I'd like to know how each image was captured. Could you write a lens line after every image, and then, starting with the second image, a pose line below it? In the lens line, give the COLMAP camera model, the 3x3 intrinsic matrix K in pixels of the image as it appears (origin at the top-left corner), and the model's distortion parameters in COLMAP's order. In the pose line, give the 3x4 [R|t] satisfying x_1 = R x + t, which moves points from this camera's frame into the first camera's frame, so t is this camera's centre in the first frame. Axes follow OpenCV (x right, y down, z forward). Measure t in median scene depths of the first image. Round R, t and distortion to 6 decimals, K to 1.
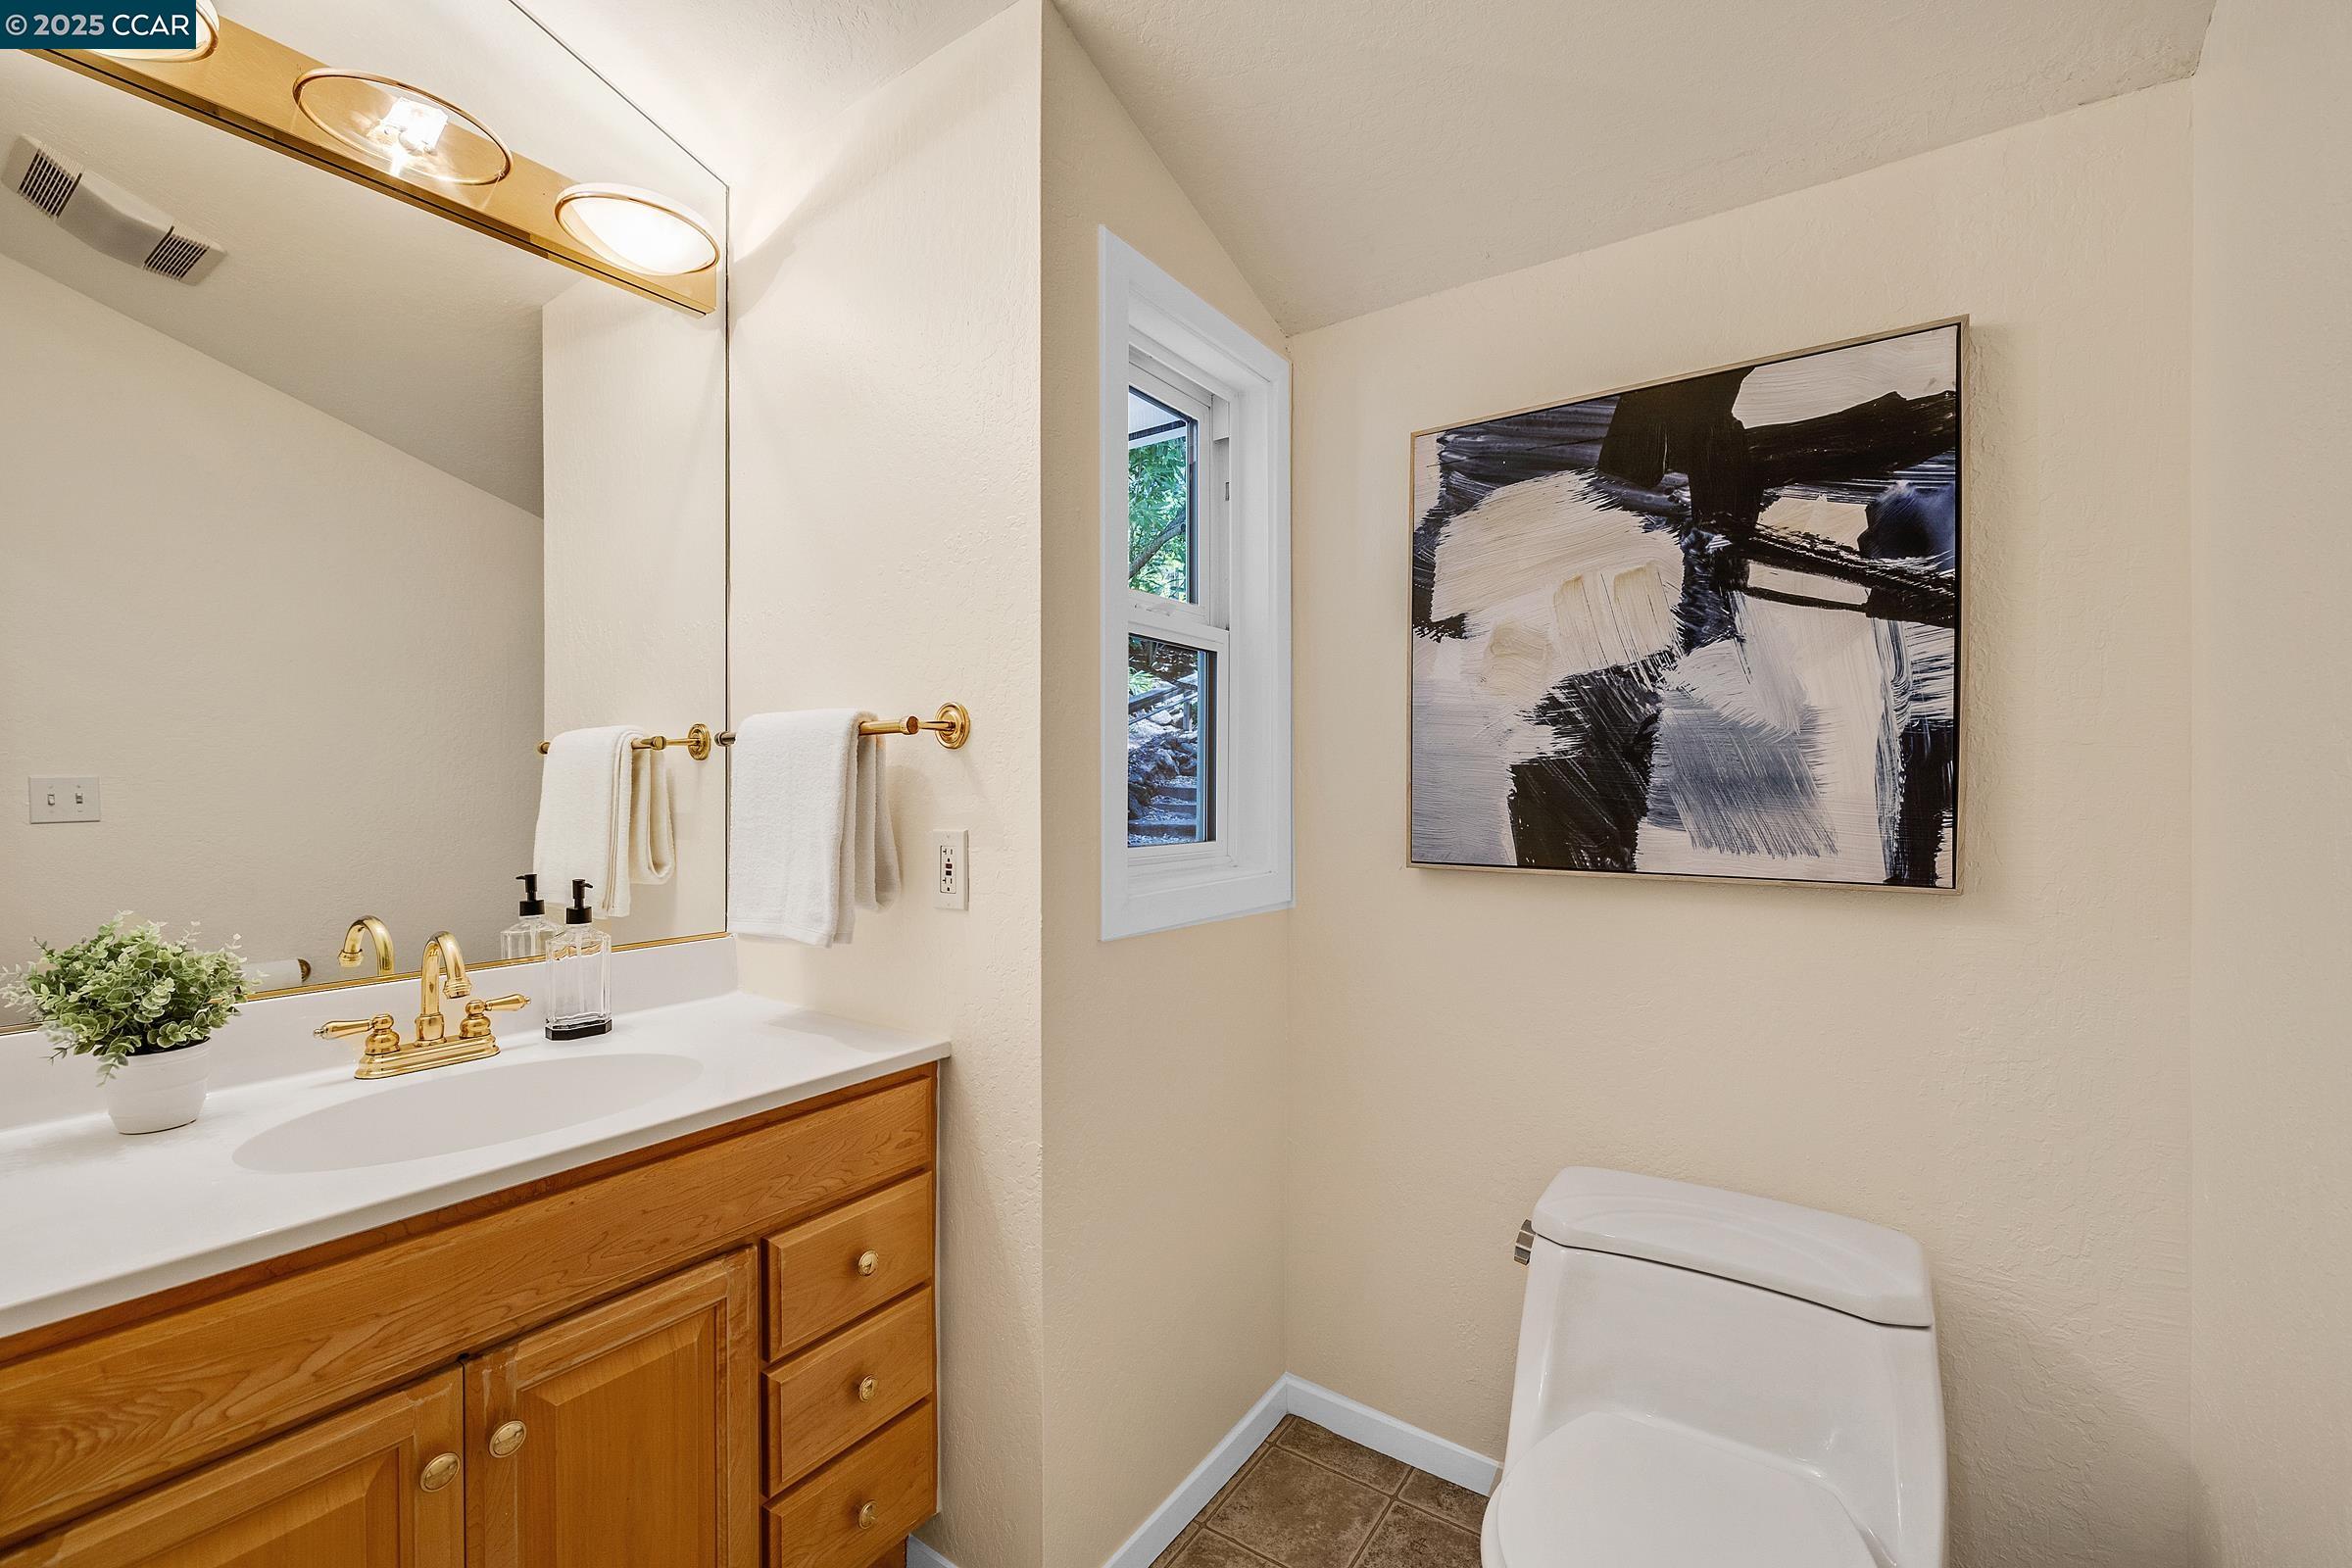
lens RADIAL K [[980.3, 0, 1172.0], [0, 980.3, 786.3], [0, 0, 1]] dist [-0.003945, 0.001620]
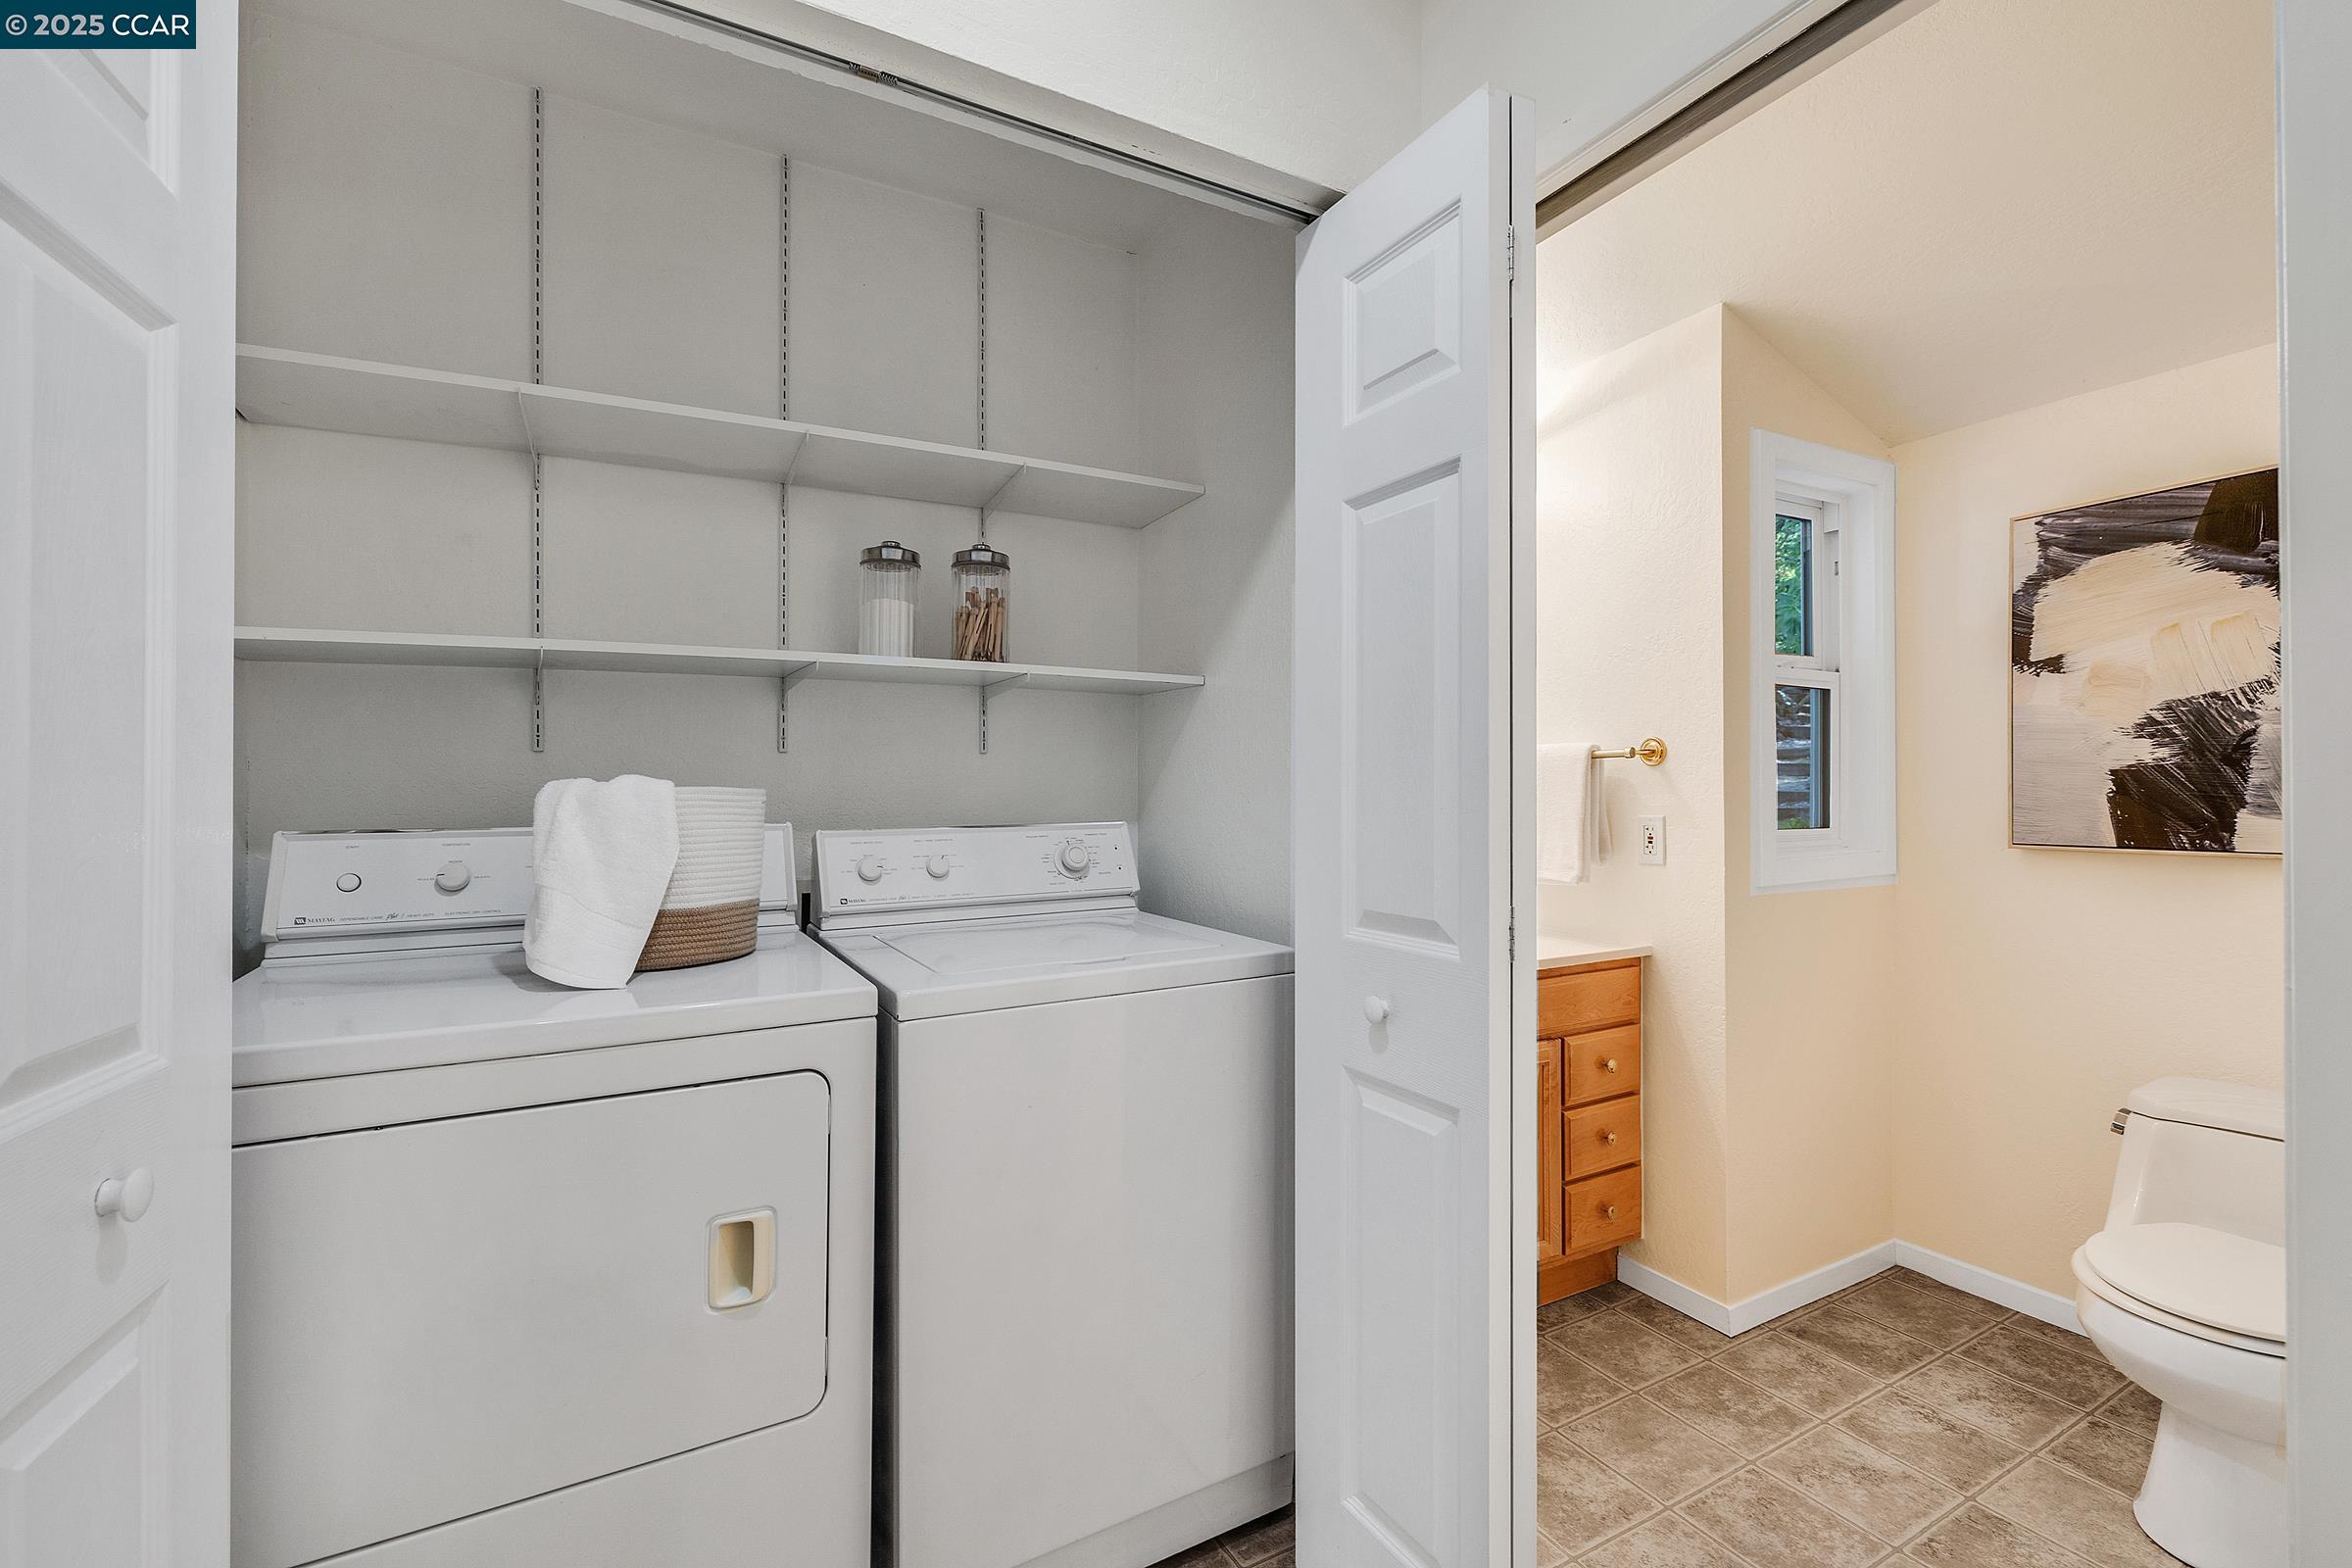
lens RADIAL K [[980.3, 0, 1179.0], [0, 980.3, 790.4], [0, 0, 1]] dist [-0.003945, 0.001620]
pose [[0.893116, -0.006182, -0.449783, -0.182176], [0.005543, 0.999981, -0.002738, 0.002896], [0.449792, -0.000048, 0.893134, -0.751068]]
